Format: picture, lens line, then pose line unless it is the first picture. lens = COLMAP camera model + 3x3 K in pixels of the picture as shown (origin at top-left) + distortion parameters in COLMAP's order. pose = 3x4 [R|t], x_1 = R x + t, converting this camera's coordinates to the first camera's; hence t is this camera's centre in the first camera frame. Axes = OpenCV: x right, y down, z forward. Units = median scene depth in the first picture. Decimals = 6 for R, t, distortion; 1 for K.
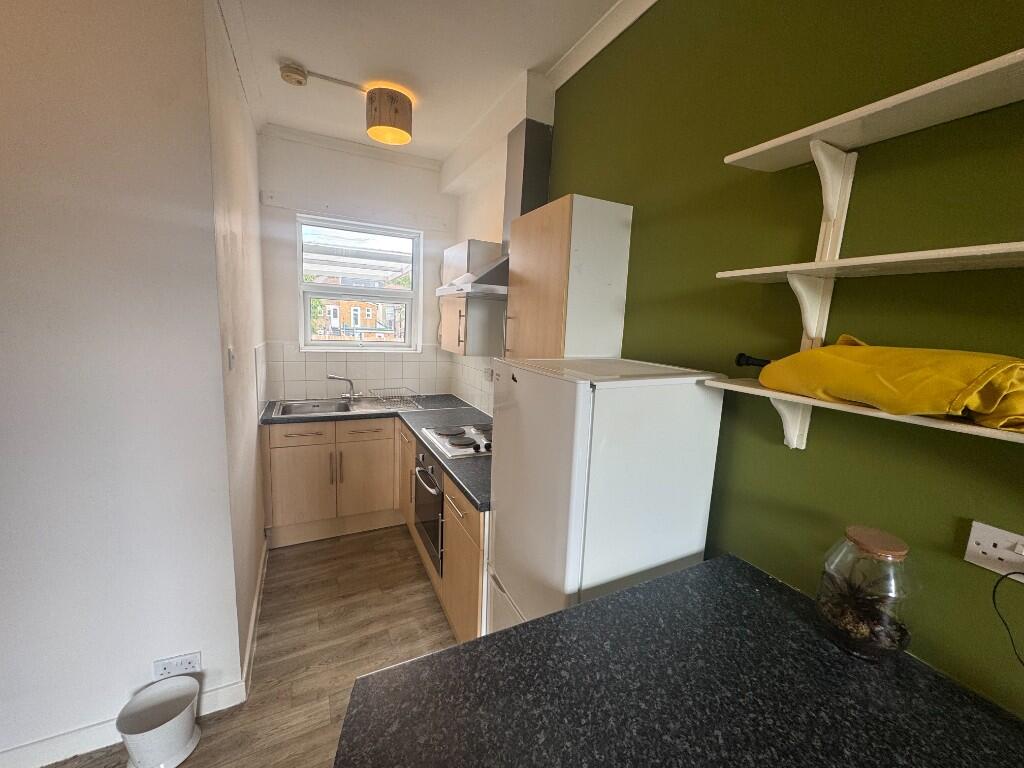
lens RADIAL K [[420.1, 0, 516.2], [0, 420.1, 382.6], [0, 0, 1]] dist [-0.002588, -0.000042]
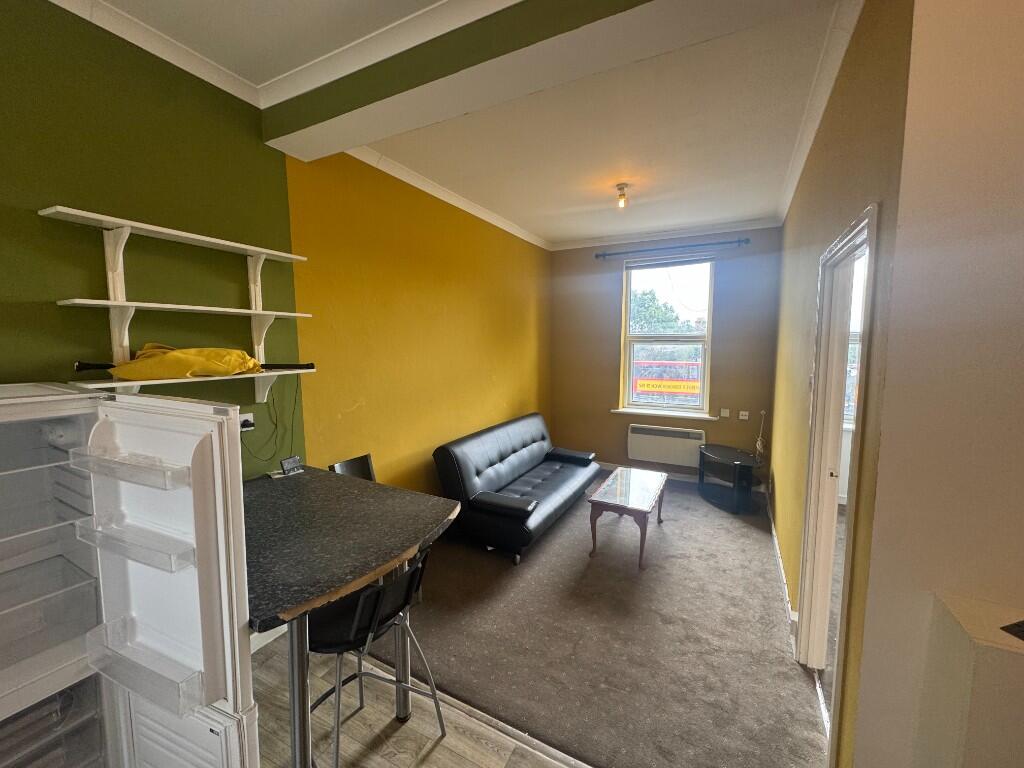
lens RADIAL K [[420.1, 0, 510.8], [0, 420.1, 382.4], [0, 0, 1]] dist [-0.002588, -0.000042]
pose [[-0.576810, -0.116274, 0.808561, -0.683047], [0.095218, 0.973500, 0.207920, -0.080930], [-0.811310, 0.196920, -0.550453, 0.355379]]
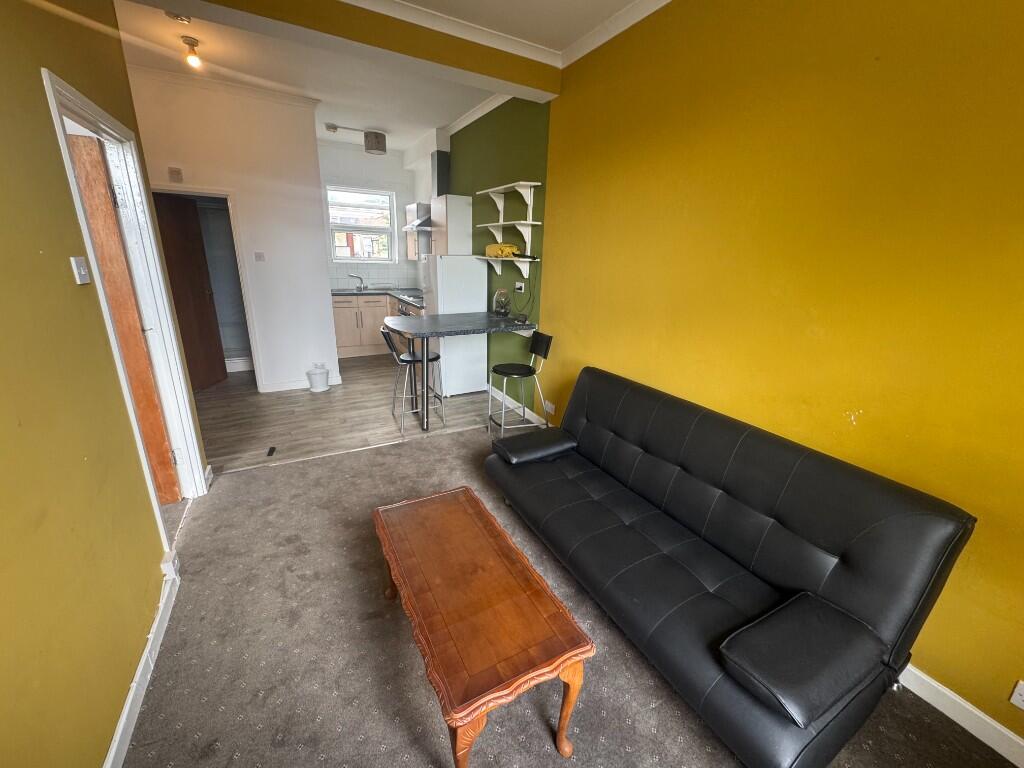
lens RADIAL K [[420.1, 0, 508.3], [0, 420.1, 384.8], [0, 0, 1]] dist [-0.002588, -0.000042]
pose [[0.999595, -0.020909, 0.019321, 0.332572], [0.017471, 0.986378, 0.163565, 0.260600], [-0.022477, -0.163161, 0.986343, -1.443813]]
